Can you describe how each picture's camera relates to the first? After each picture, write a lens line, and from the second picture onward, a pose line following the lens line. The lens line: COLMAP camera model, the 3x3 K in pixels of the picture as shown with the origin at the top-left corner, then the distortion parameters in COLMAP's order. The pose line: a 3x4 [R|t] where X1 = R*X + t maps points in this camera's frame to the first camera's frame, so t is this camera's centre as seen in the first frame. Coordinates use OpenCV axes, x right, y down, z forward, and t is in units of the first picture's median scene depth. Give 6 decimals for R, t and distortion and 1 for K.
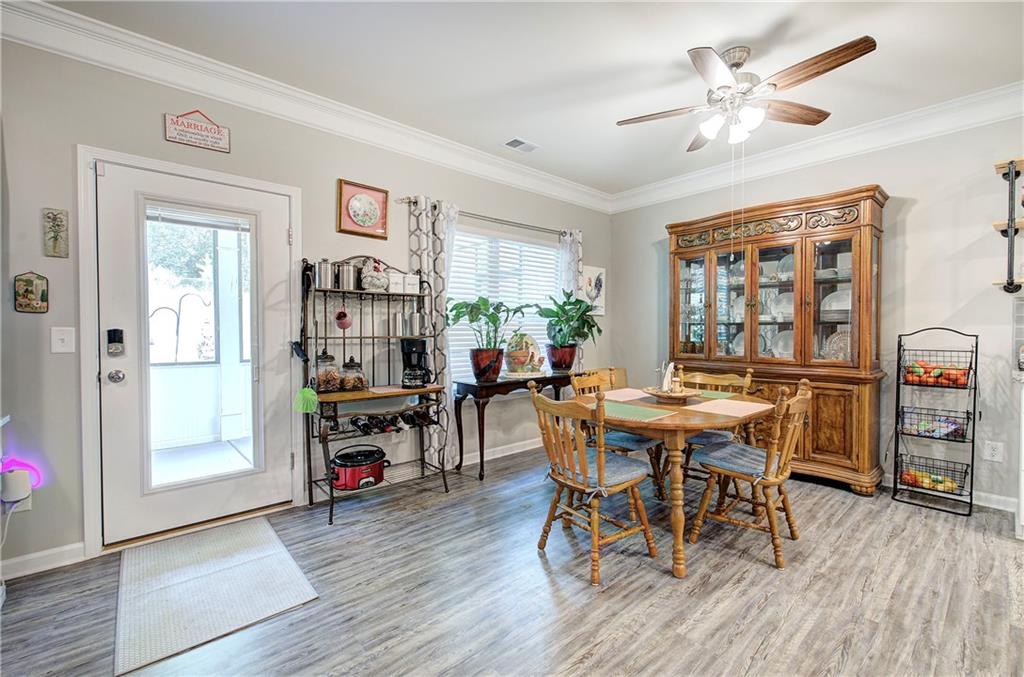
lens RADIAL K [[433.9, 0, 518.7], [0, 433.9, 335.4], [0, 0, 1]] dist [-0.002553, 0.000125]
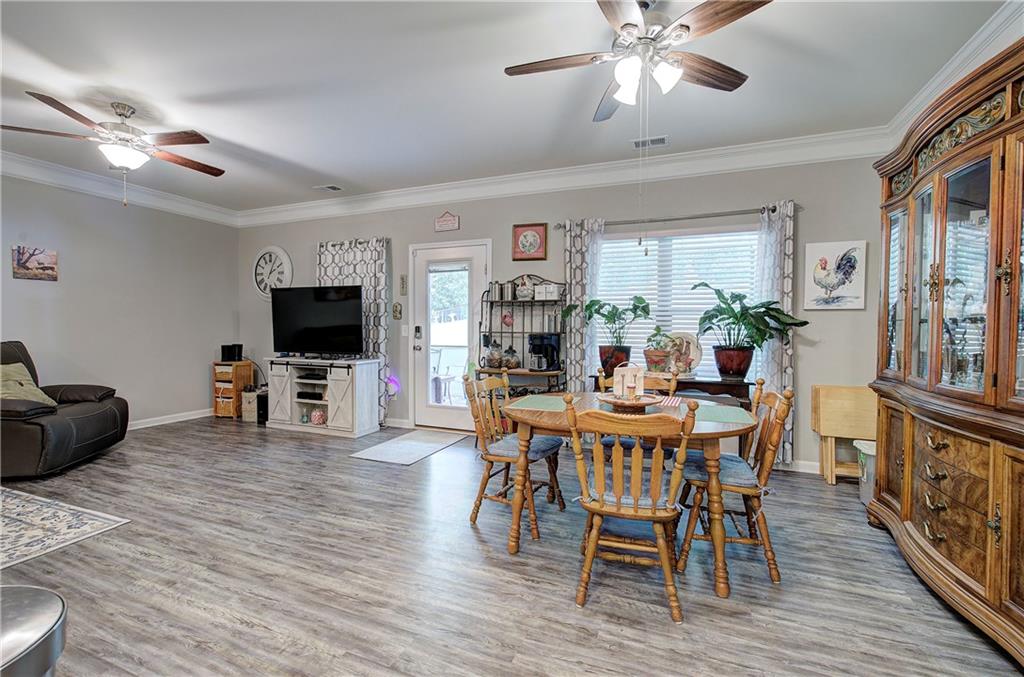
lens RADIAL K [[433.9, 0, 518.7], [0, 433.9, 335.4], [0, 0, 1]] dist [-0.002553, 0.000125]
pose [[0.455035, 0.022878, -0.890179, 0.928595], [-0.019895, 0.999682, 0.015523, -0.008142], [0.890251, 0.010647, 0.455346, 0.349189]]
